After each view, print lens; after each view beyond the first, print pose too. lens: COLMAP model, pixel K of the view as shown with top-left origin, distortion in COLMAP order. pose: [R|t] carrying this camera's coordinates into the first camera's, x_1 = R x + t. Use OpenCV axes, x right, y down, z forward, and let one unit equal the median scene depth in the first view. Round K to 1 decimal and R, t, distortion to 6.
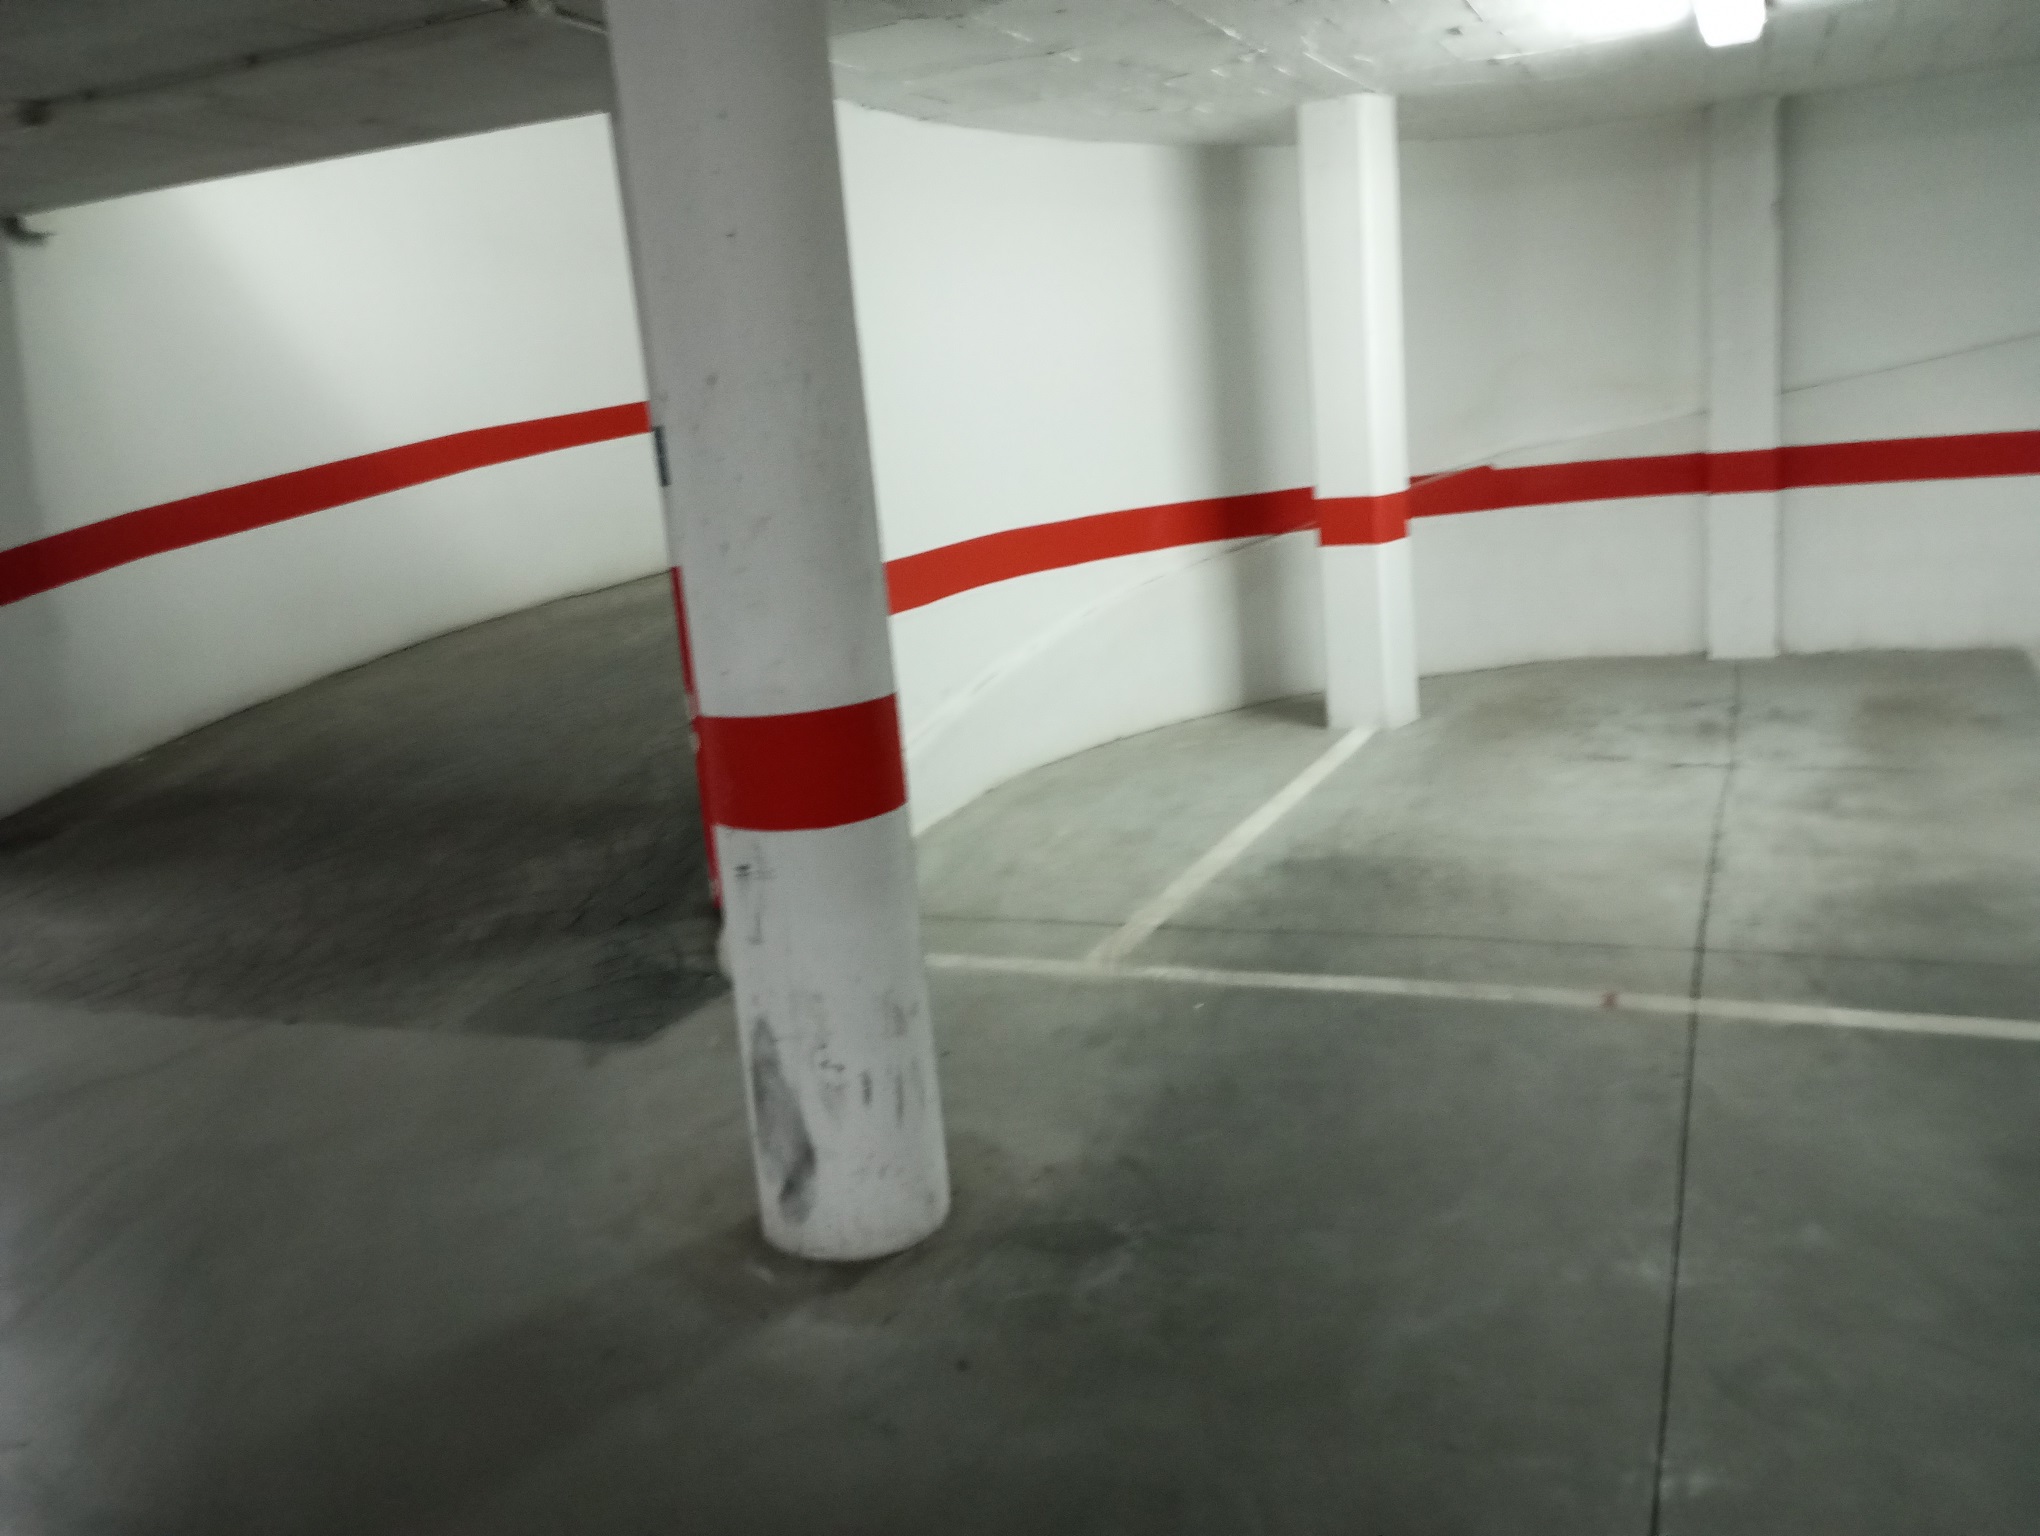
lens RADIAL K [[1651.4, 0, 1026.8], [0, 1651.4, 759.9], [0, 0, 1]] dist [0.059449, -0.063150]
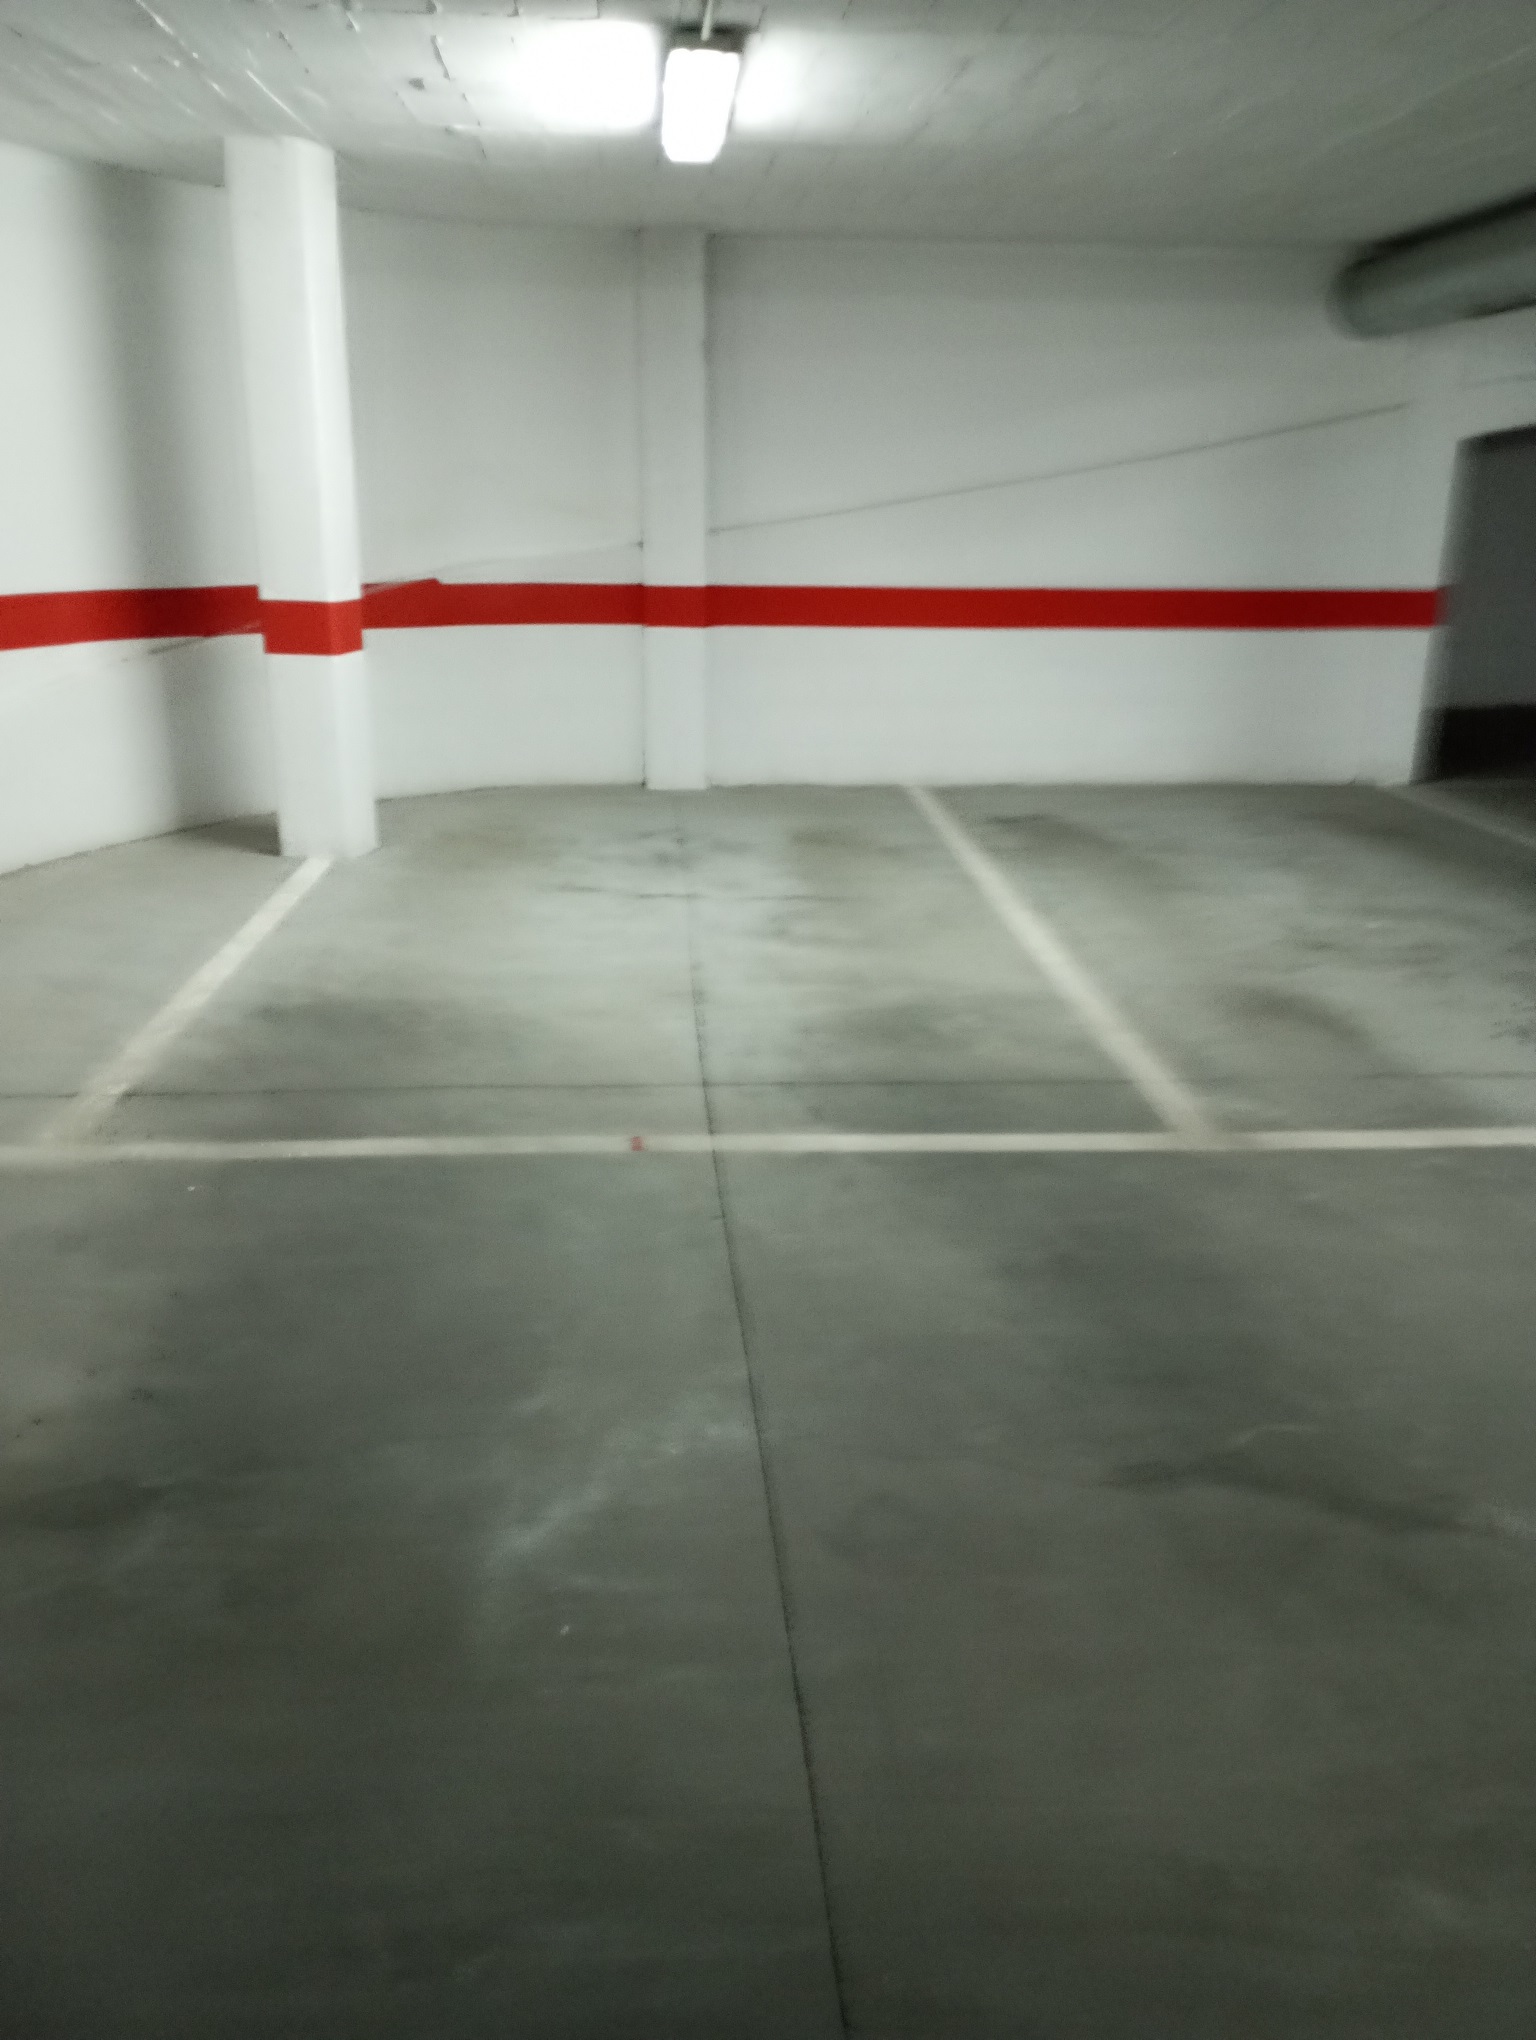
lens RADIAL K [[1651.4, 0, 768.0], [0, 1651.4, 1020.0], [0, 0, 1]] dist [0.059449, -0.063150]
pose [[0.878285, -0.046680, 0.475853, -0.031373], [0.006086, 0.996234, 0.086495, -0.008751], [-0.478098, -0.073071, 0.875261, 0.079172]]
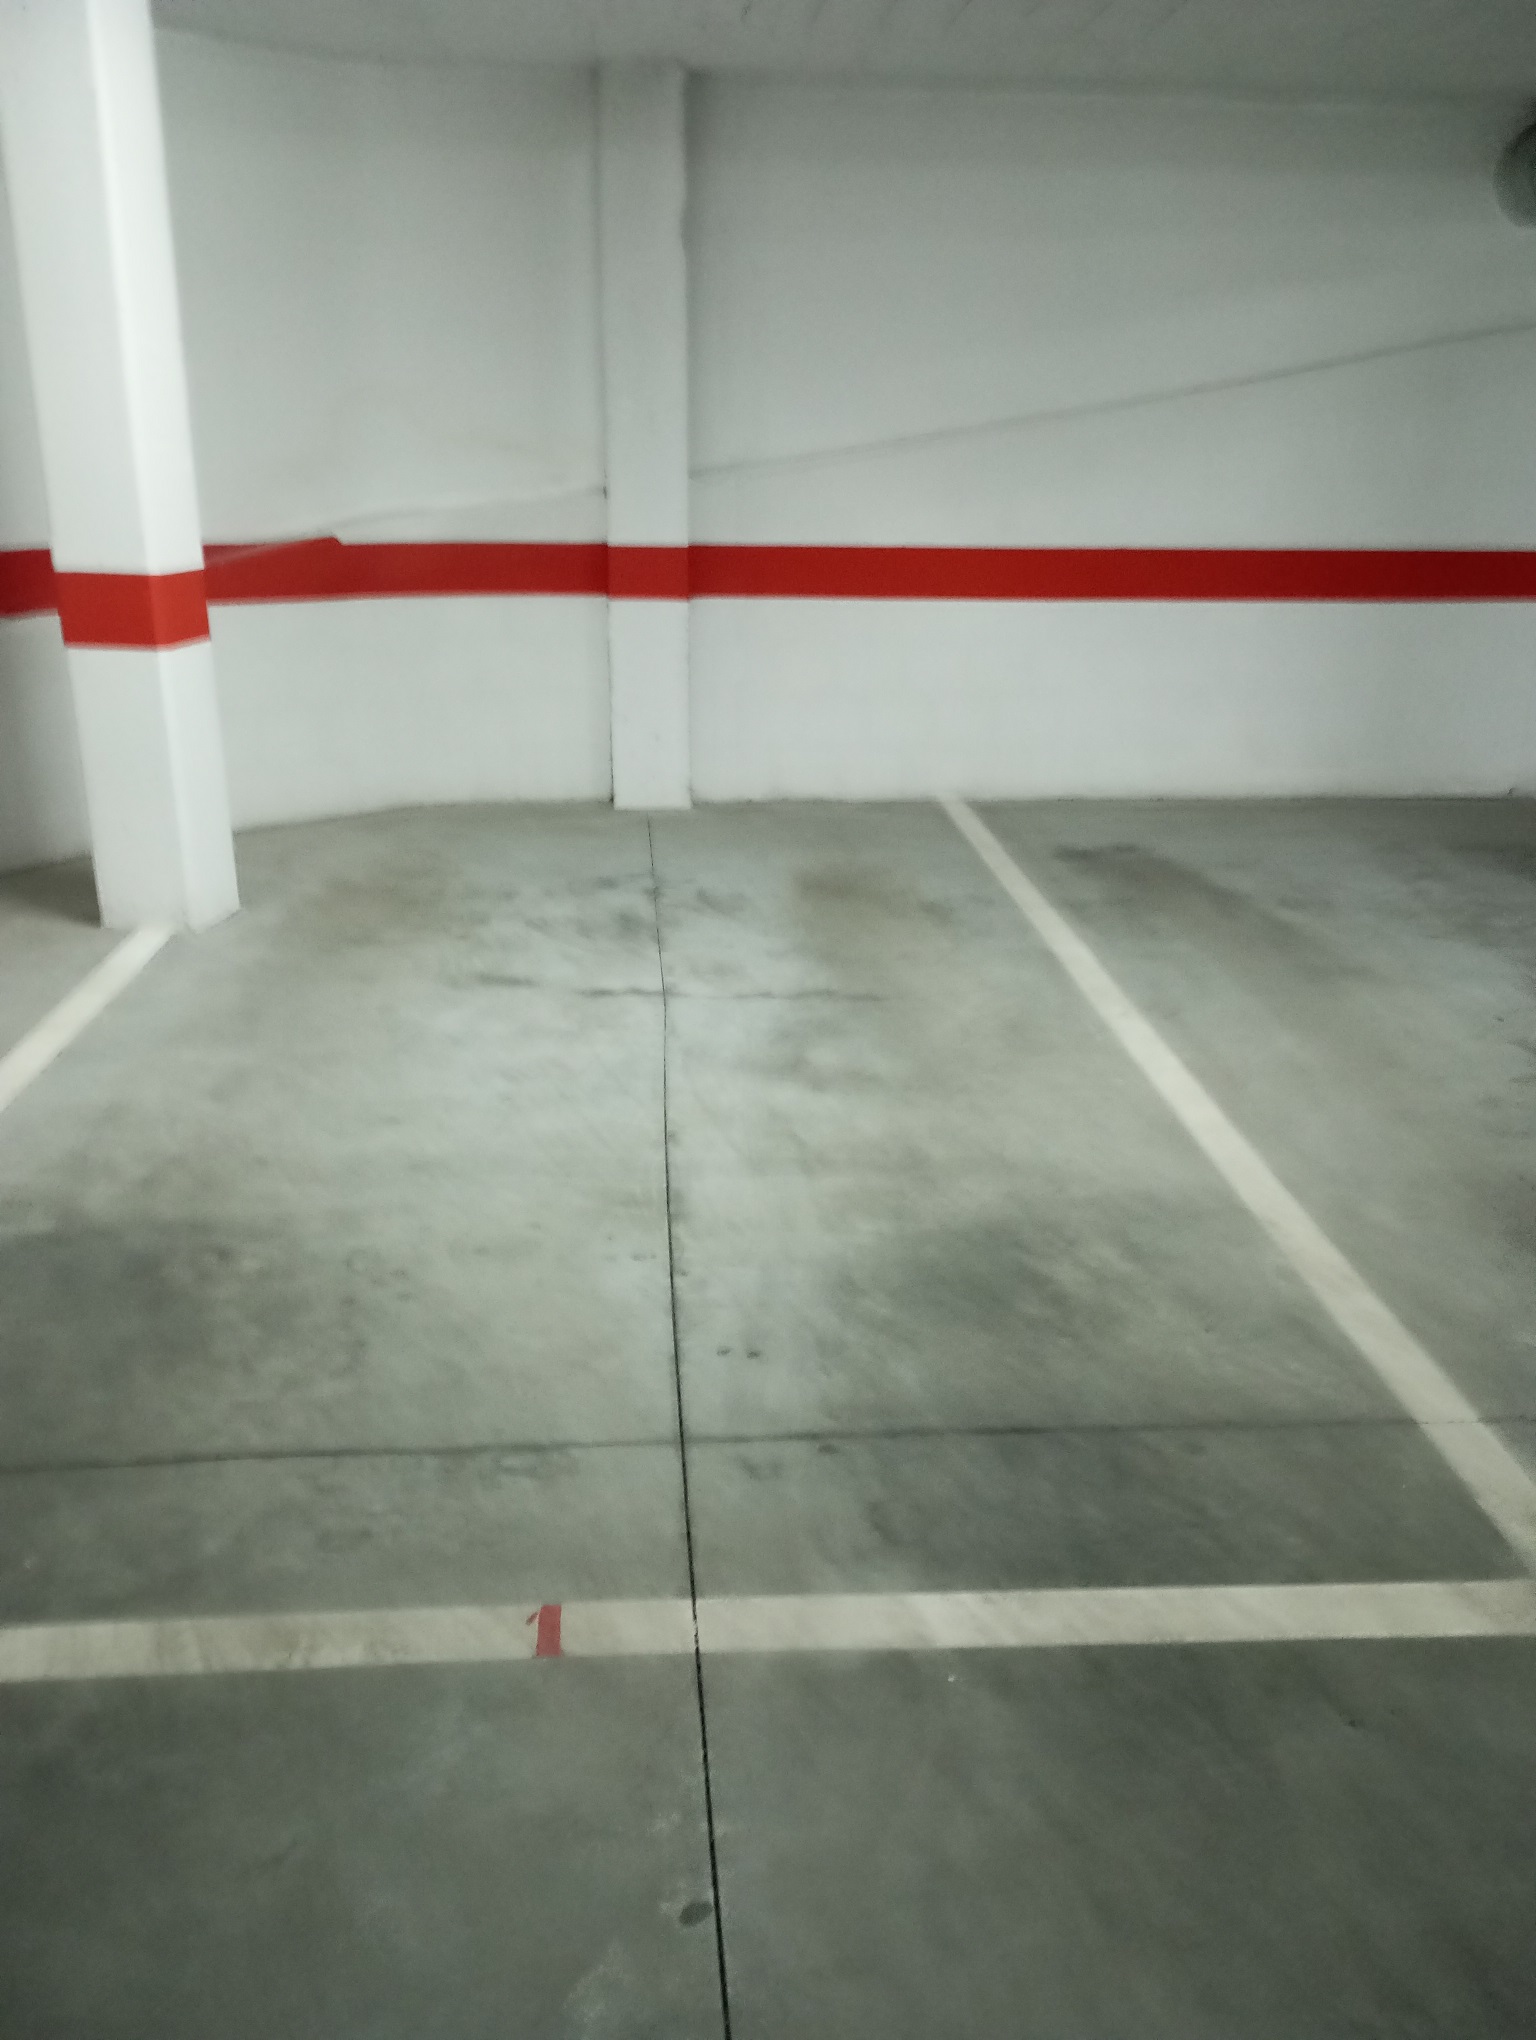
lens RADIAL K [[1651.4, 0, 768.0], [0, 1651.4, 1020.0], [0, 0, 1]] dist [0.059449, -0.063150]
pose [[0.874262, -0.062312, 0.481438, 0.121201], [0.006436, 0.993128, 0.116852, -0.075912], [-0.485412, -0.099061, 0.868656, 0.378168]]
